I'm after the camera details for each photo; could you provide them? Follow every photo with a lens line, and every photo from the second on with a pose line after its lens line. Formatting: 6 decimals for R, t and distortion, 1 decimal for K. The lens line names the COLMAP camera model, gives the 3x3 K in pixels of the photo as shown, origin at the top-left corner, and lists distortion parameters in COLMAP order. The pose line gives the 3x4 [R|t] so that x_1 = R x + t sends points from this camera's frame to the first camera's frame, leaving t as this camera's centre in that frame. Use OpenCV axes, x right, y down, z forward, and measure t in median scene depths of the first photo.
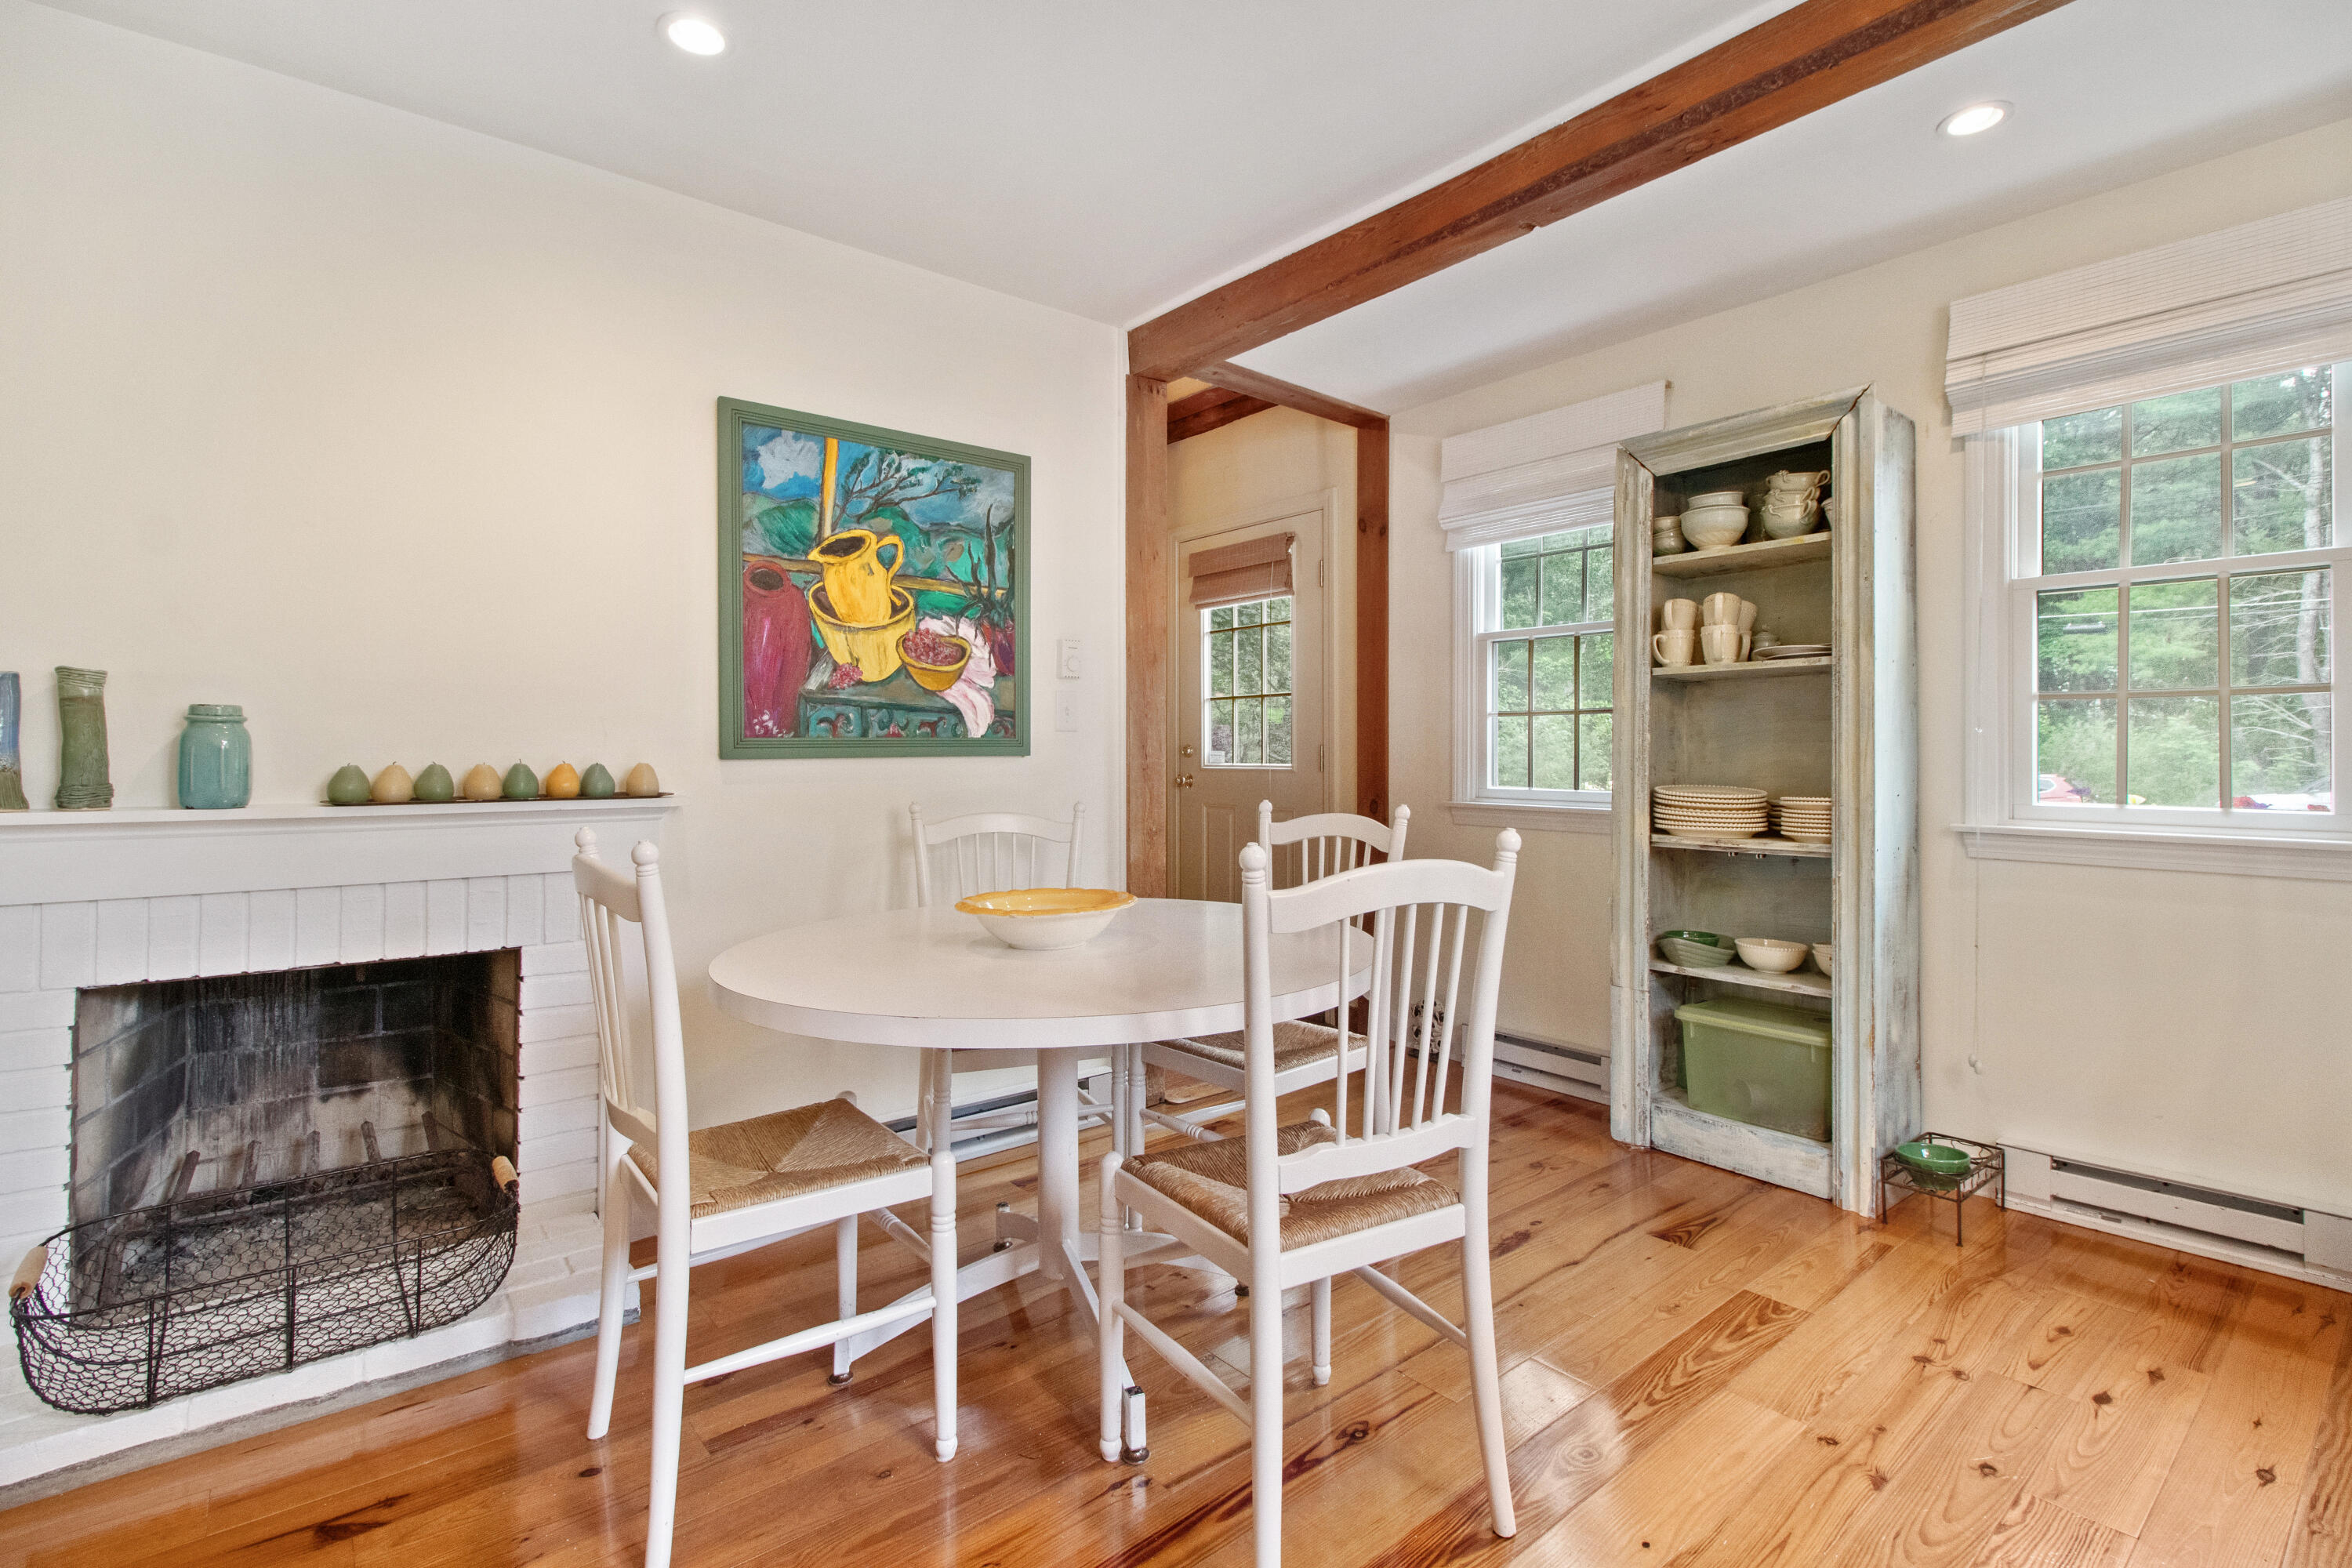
lens RADIAL K [[1075.4, 0, 1175.8], [0, 1075.4, 763.5], [0, 0, 1]] dist [0.002422, 0.000030]
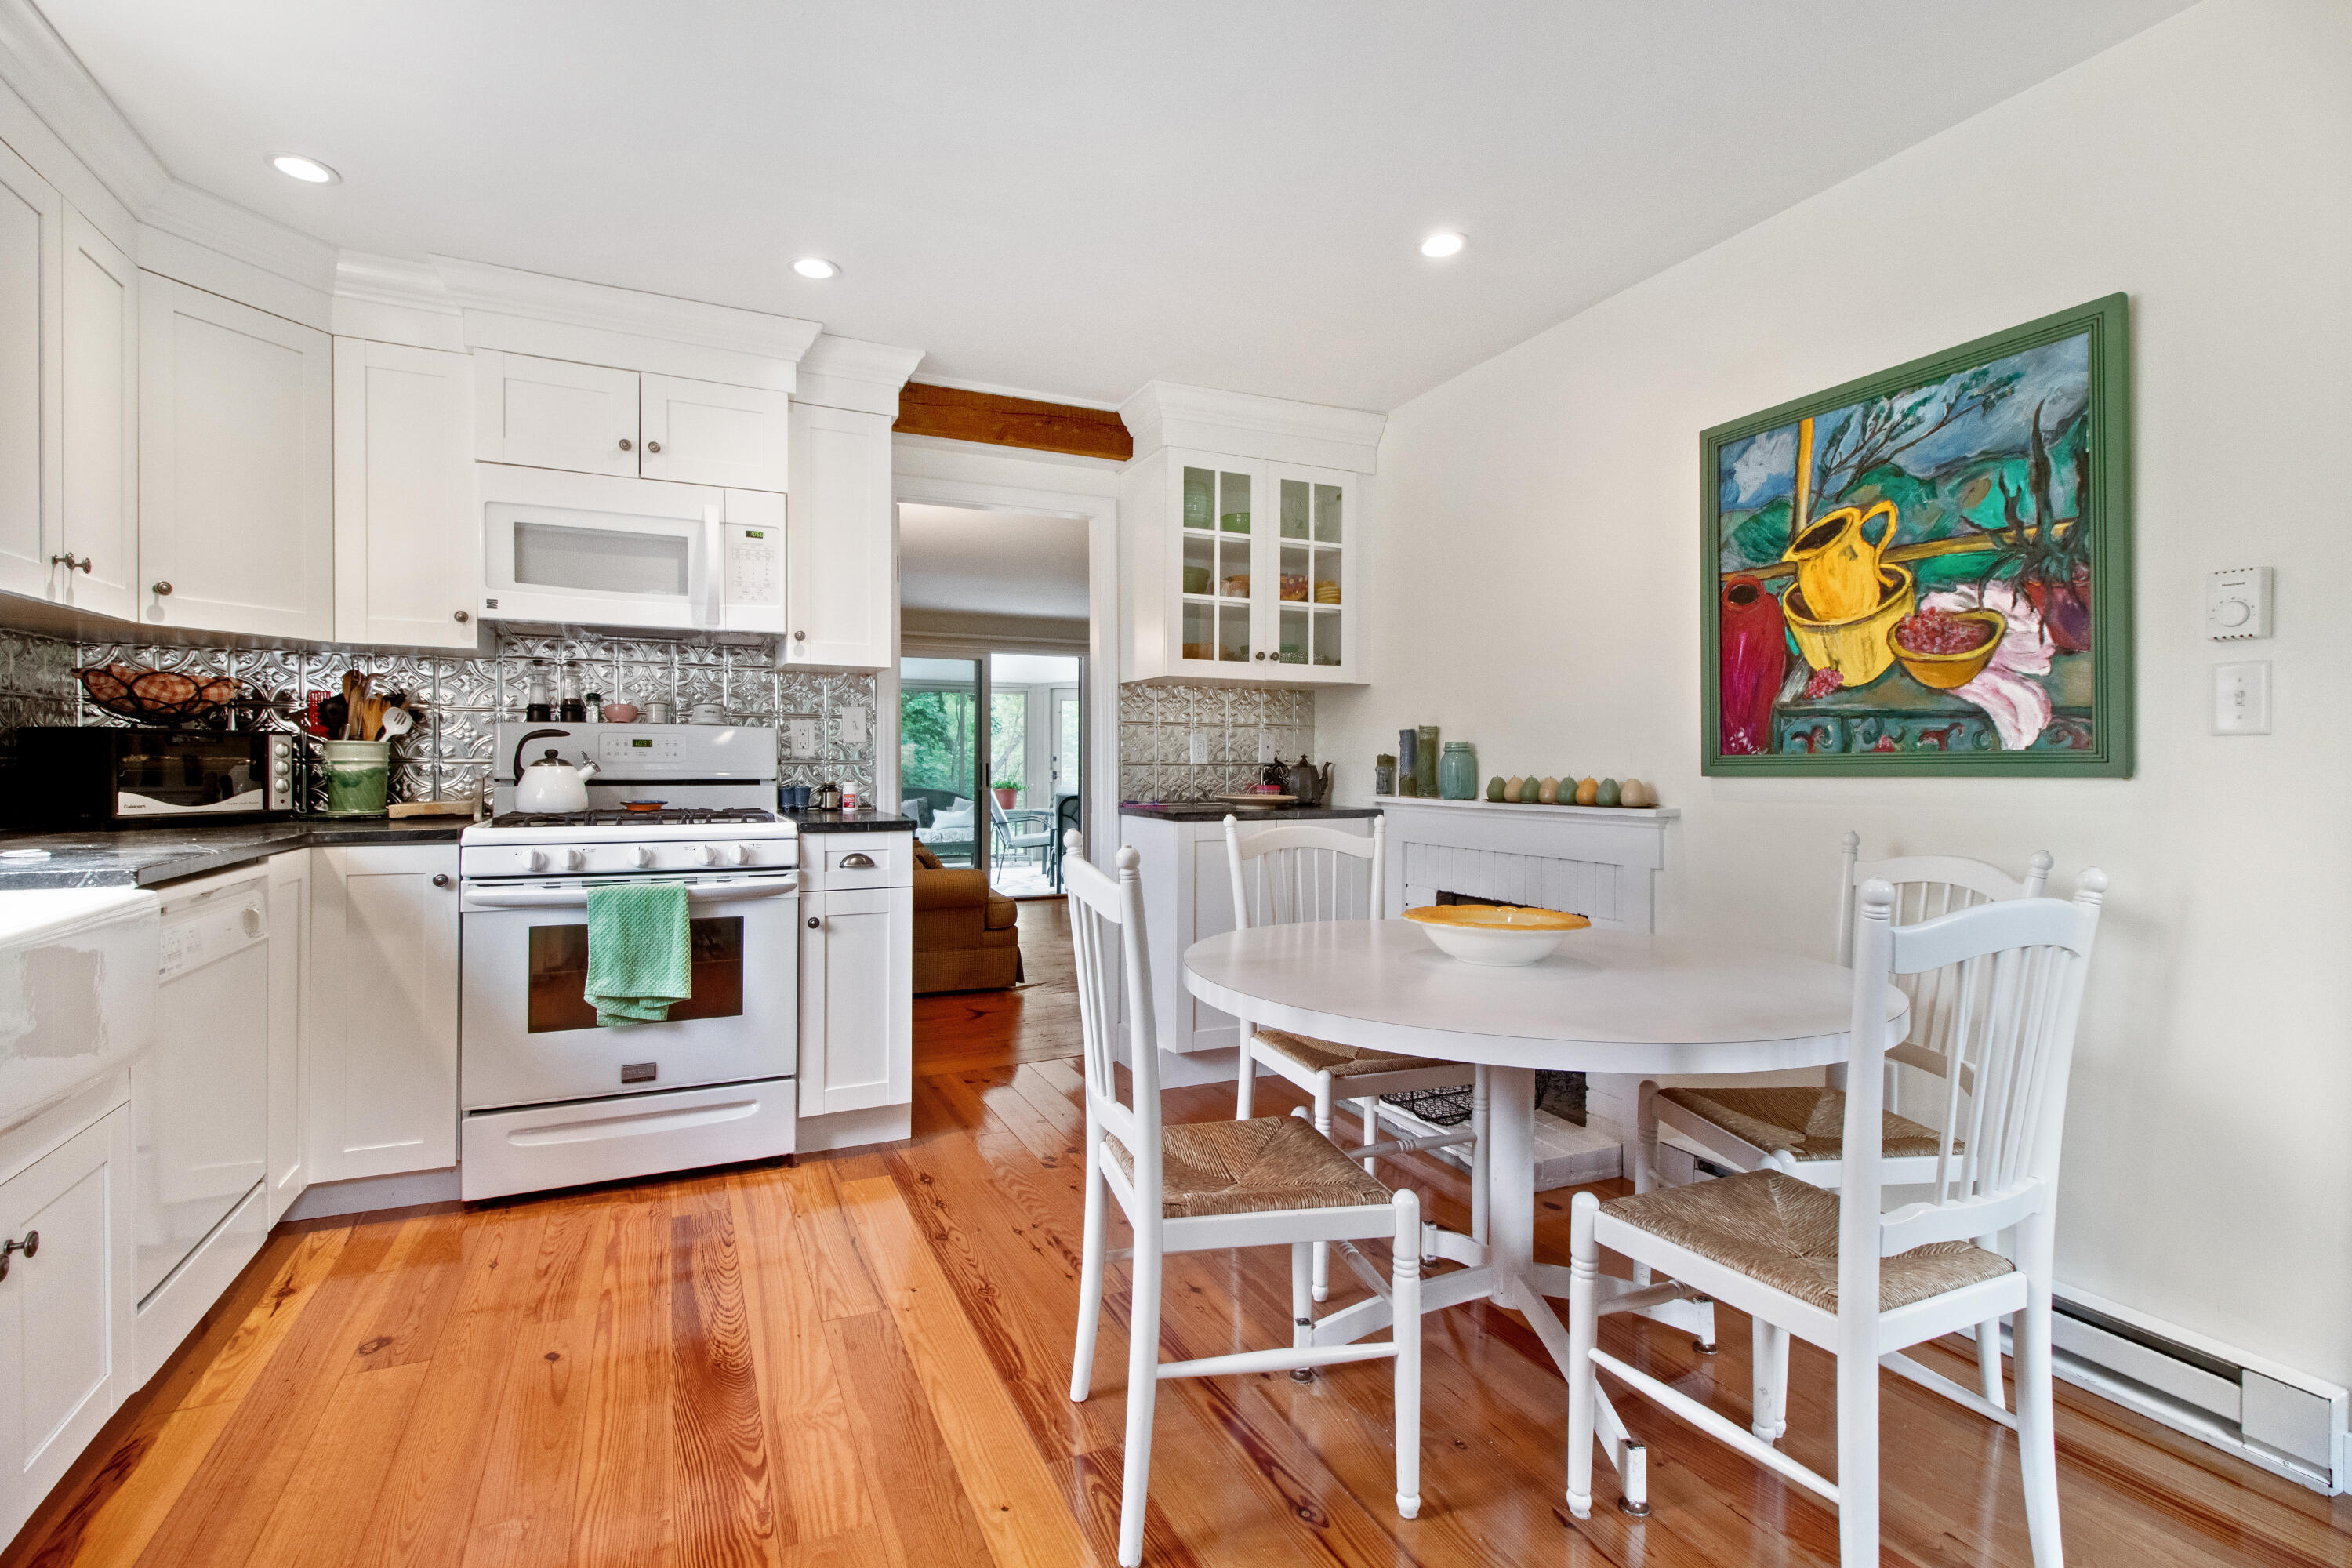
lens RADIAL K [[1075.4, 0, 1178.7], [0, 1075.4, 772.5], [0, 0, 1]] dist [0.002422, 0.000030]
pose [[-0.246518, 0.009652, -0.969090, 0.653393], [-0.007412, 0.999902, 0.011844, -0.014739], [0.969110, 0.010103, -0.246423, 0.691390]]
